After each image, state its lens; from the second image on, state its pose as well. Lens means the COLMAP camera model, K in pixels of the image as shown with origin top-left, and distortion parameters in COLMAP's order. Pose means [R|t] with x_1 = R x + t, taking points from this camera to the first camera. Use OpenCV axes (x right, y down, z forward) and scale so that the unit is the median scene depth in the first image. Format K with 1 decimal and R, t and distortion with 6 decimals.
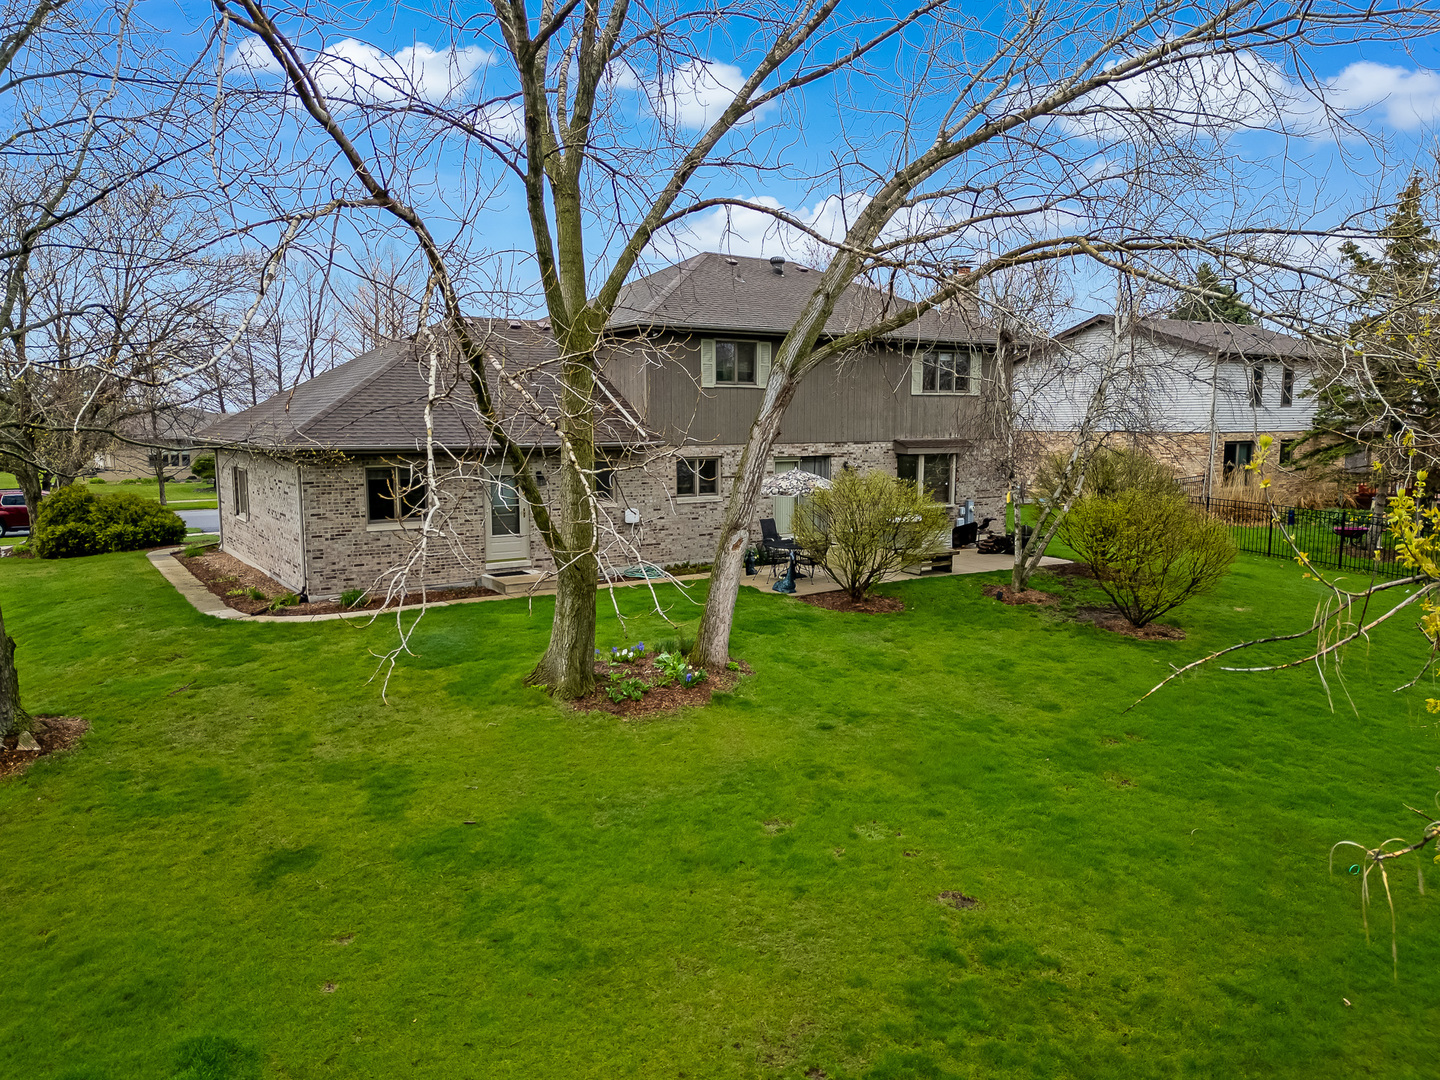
lens RADIAL K [[1013.7, 0, 726.5], [0, 1013.7, 534.6], [0, 0, 1]] dist [0.042877, -0.008103]
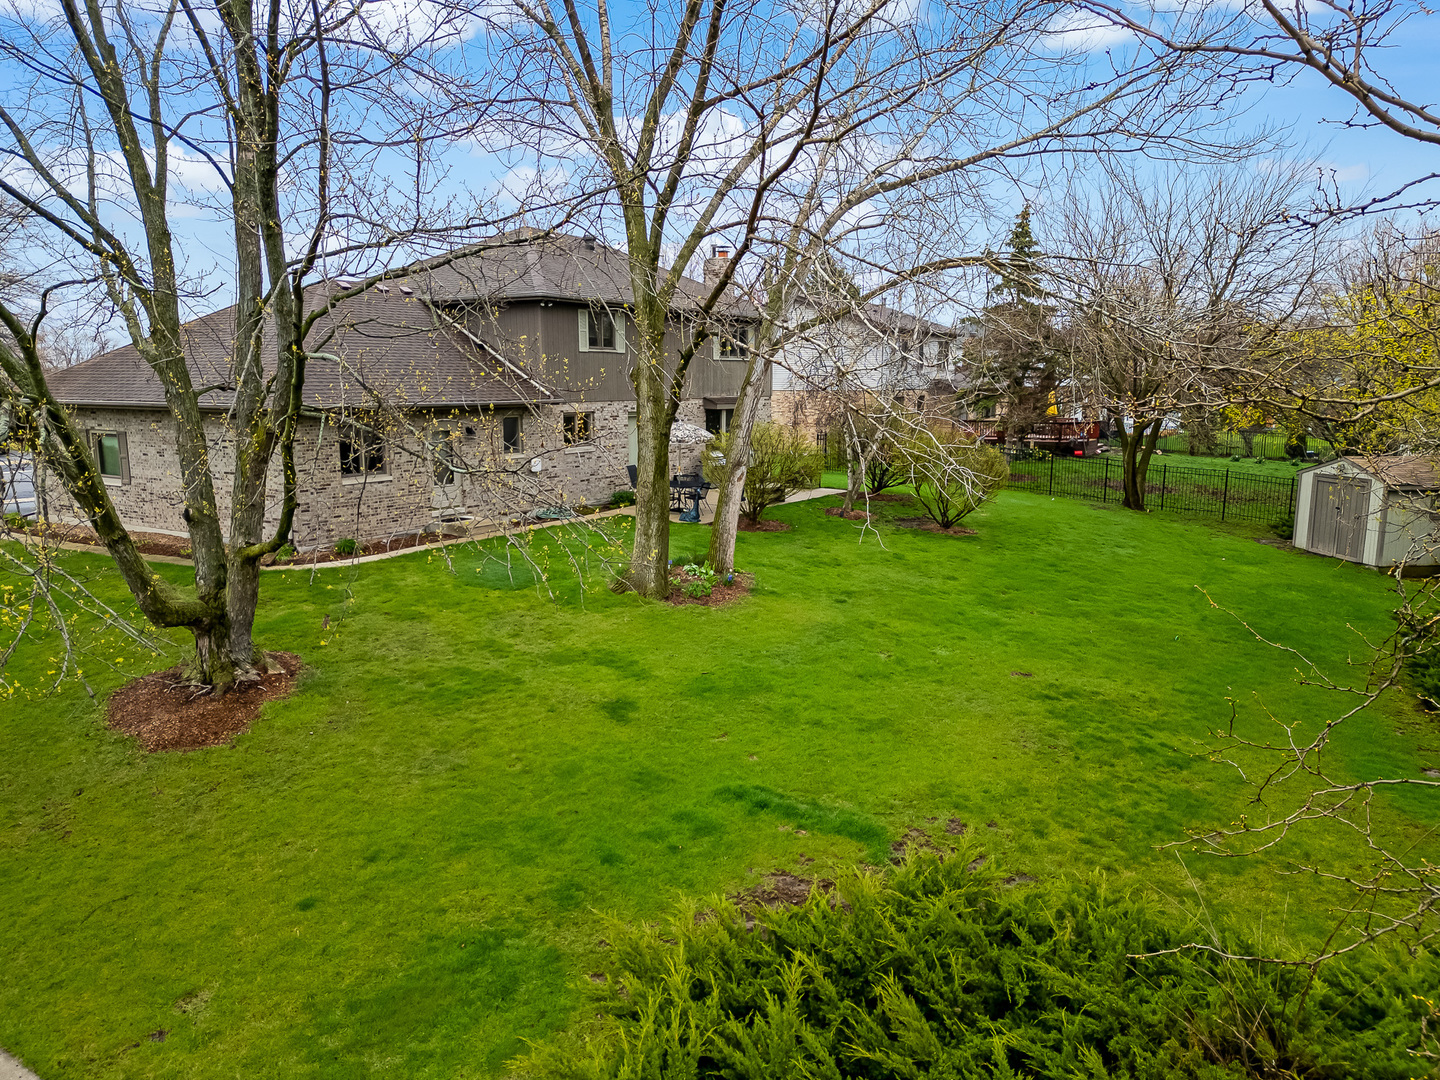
lens RADIAL K [[1013.7, 0, 713.9], [0, 1013.7, 548.0], [0, 0, 1]] dist [0.042877, -0.008103]
pose [[0.914031, -0.067056, 0.400064, -0.437119], [0.045315, 0.996948, 0.063569, 0.012844], [-0.403105, -0.039975, 0.914280, -0.149561]]
